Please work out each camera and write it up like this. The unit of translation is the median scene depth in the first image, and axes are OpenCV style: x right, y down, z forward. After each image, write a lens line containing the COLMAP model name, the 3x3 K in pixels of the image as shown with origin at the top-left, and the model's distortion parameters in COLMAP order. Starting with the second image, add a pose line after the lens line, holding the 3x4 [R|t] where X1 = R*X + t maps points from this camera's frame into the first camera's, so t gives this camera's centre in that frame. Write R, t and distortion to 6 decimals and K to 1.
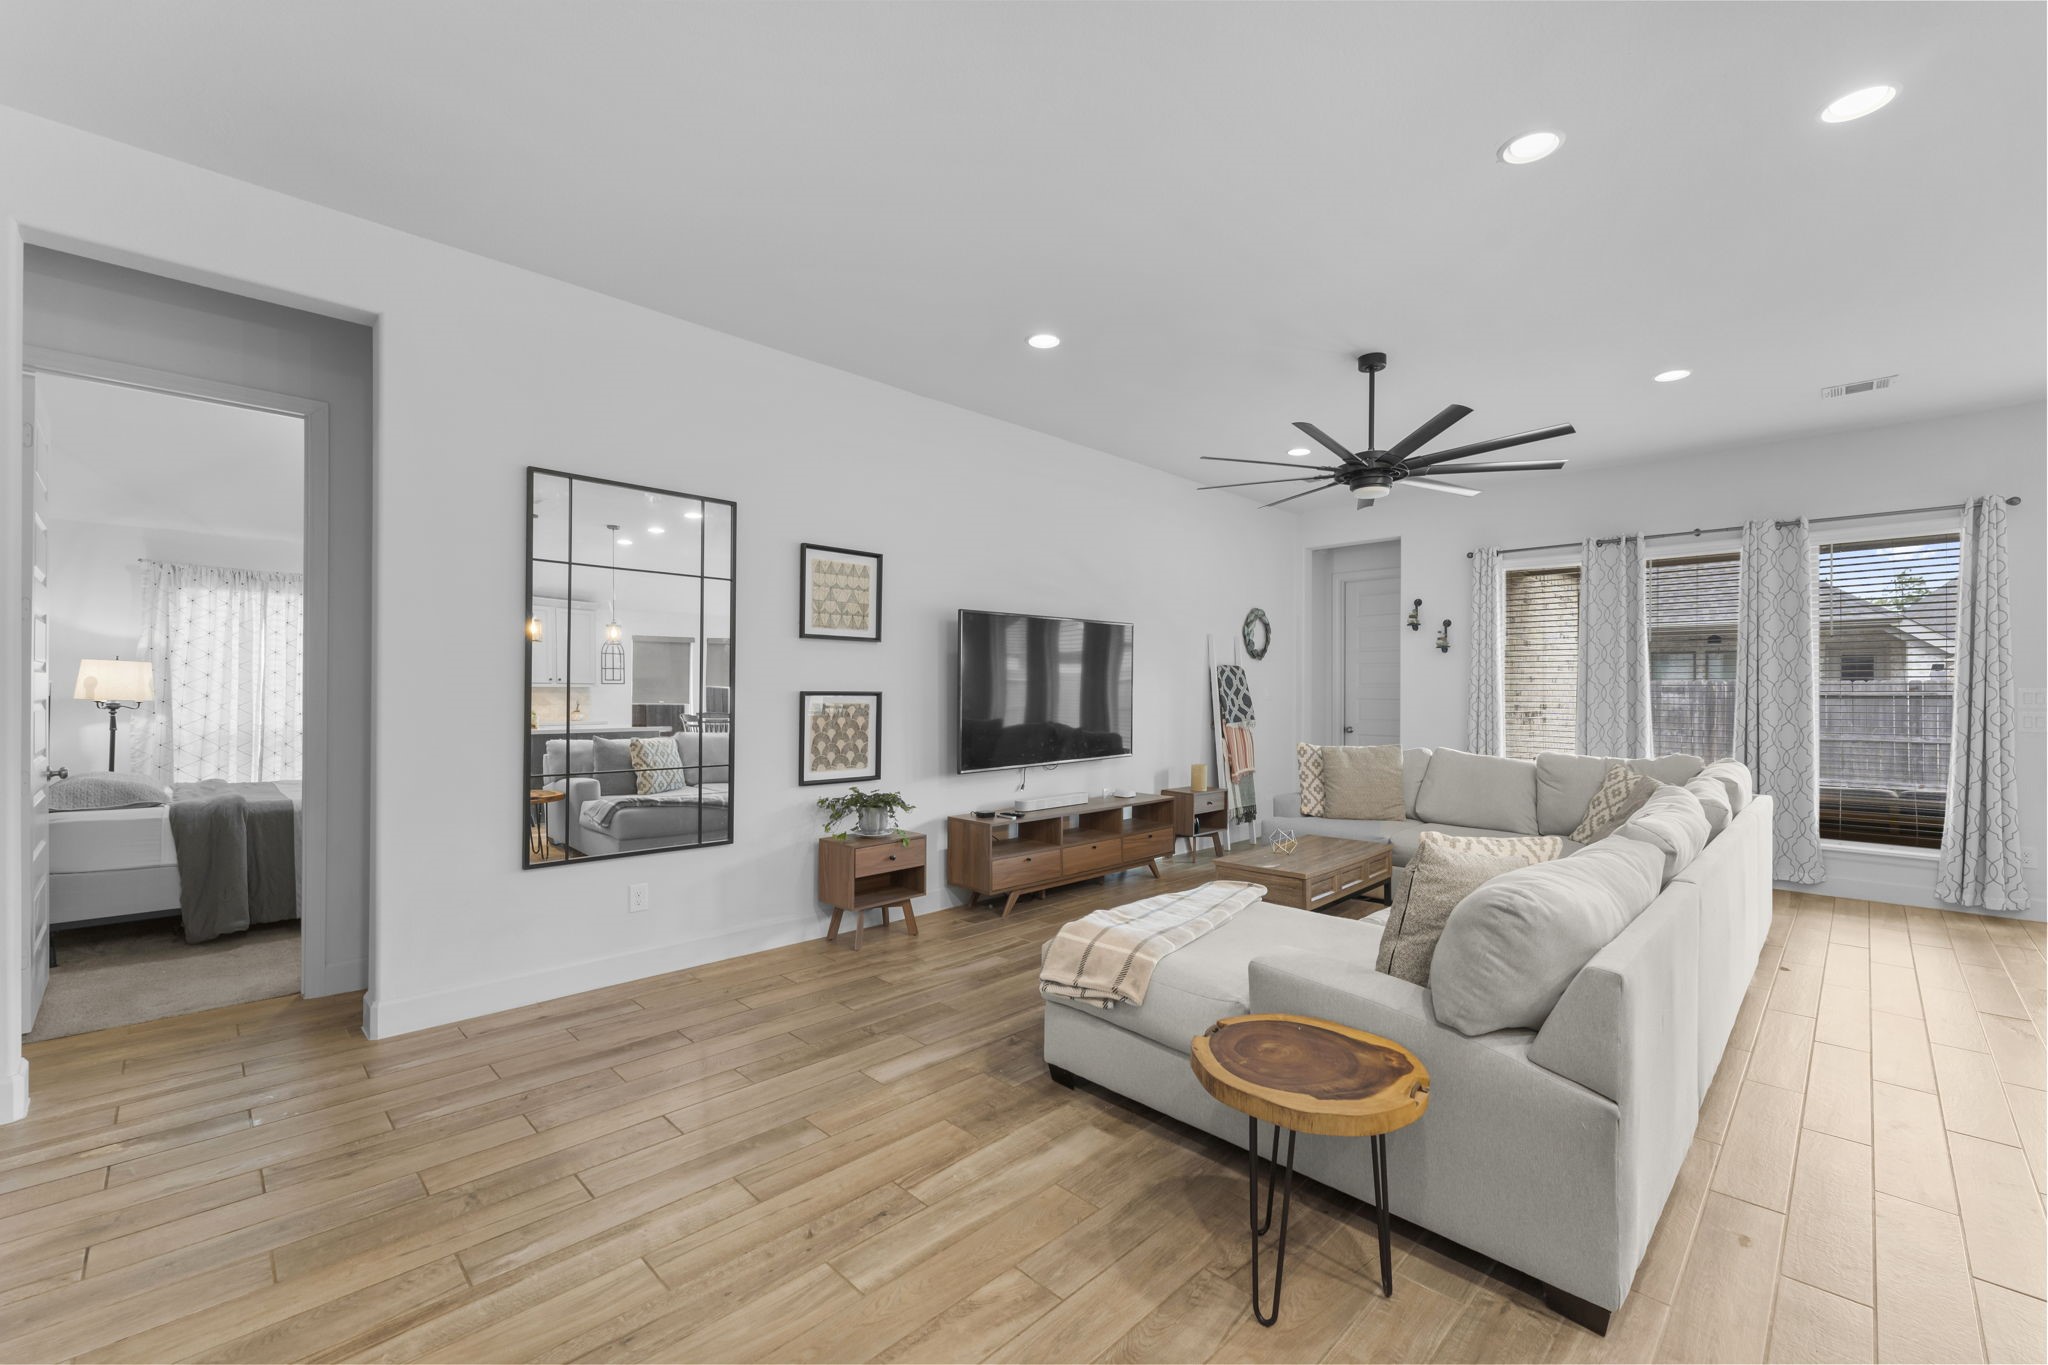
lens RADIAL K [[857.3, 0, 1077.4], [0, 857.3, 693.3], [0, 0, 1]] dist [0.000418, 0.000348]
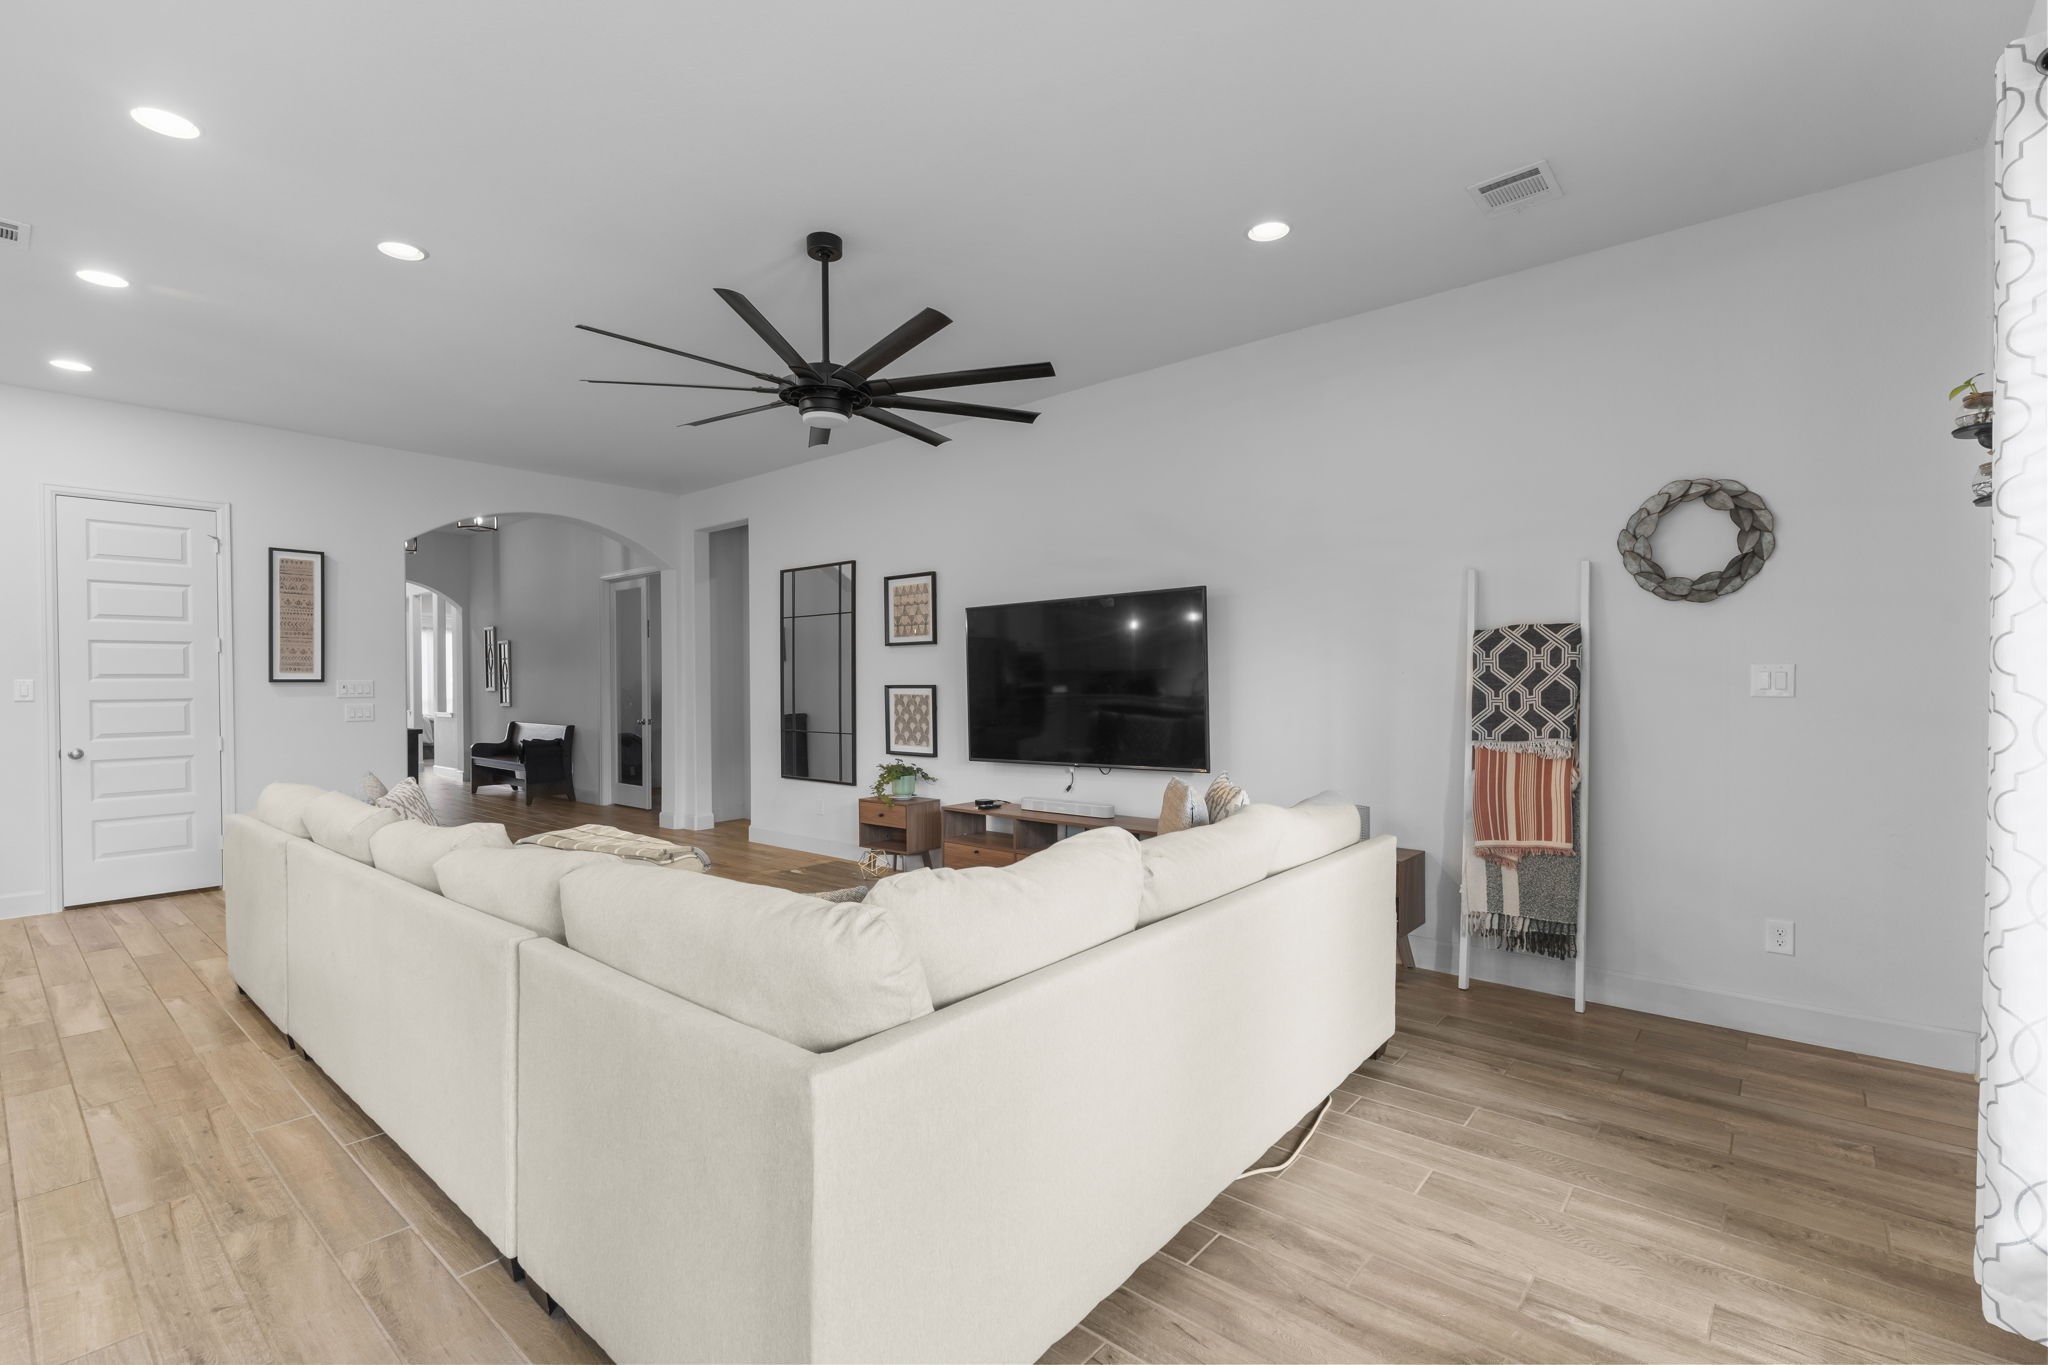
lens RADIAL K [[906.6, 0, 1035.2], [0, 906.6, 689.2], [0, 0, 1]] dist [-0.000944, 0.000079]
pose [[0.047467, -0.000205, -0.998873, 1.061403], [0.003706, 0.999993, -0.000029, 0.004839], [0.998866, -0.003700, 0.047467, 1.087538]]
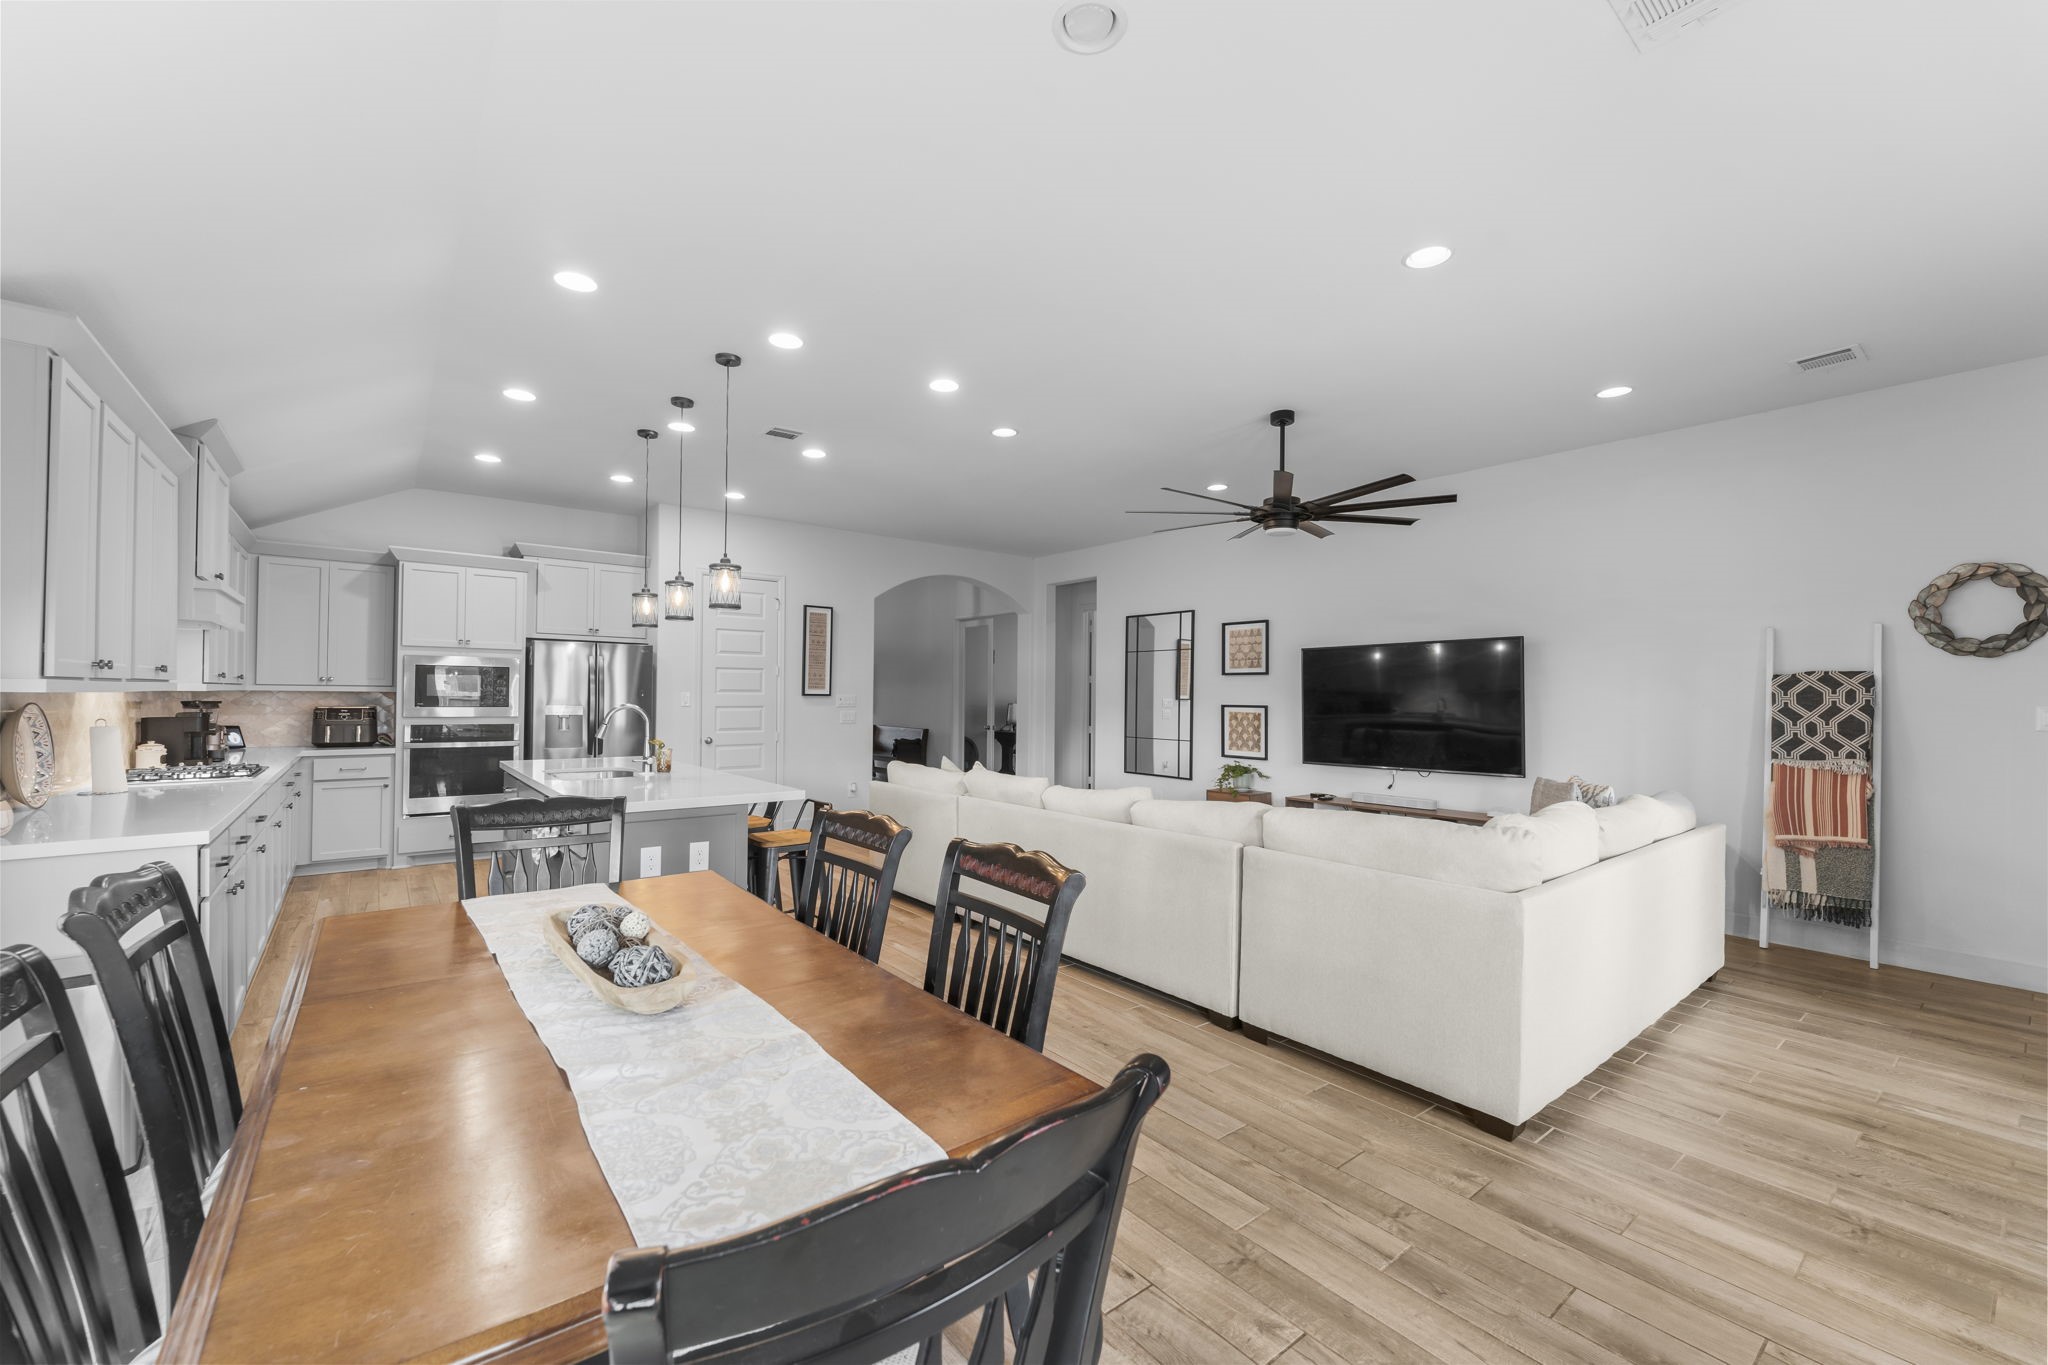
lens RADIAL K [[826.7, 0, 1025.0], [0, 826.7, 689.5], [0, 0, 1]] dist [0.001980, 0.000426]
pose [[-0.151335, -0.016457, -0.988346, 1.368940], [-0.013696, 0.999800, -0.014551, -0.003151], [0.988388, 0.011334, -0.151530, 0.792643]]
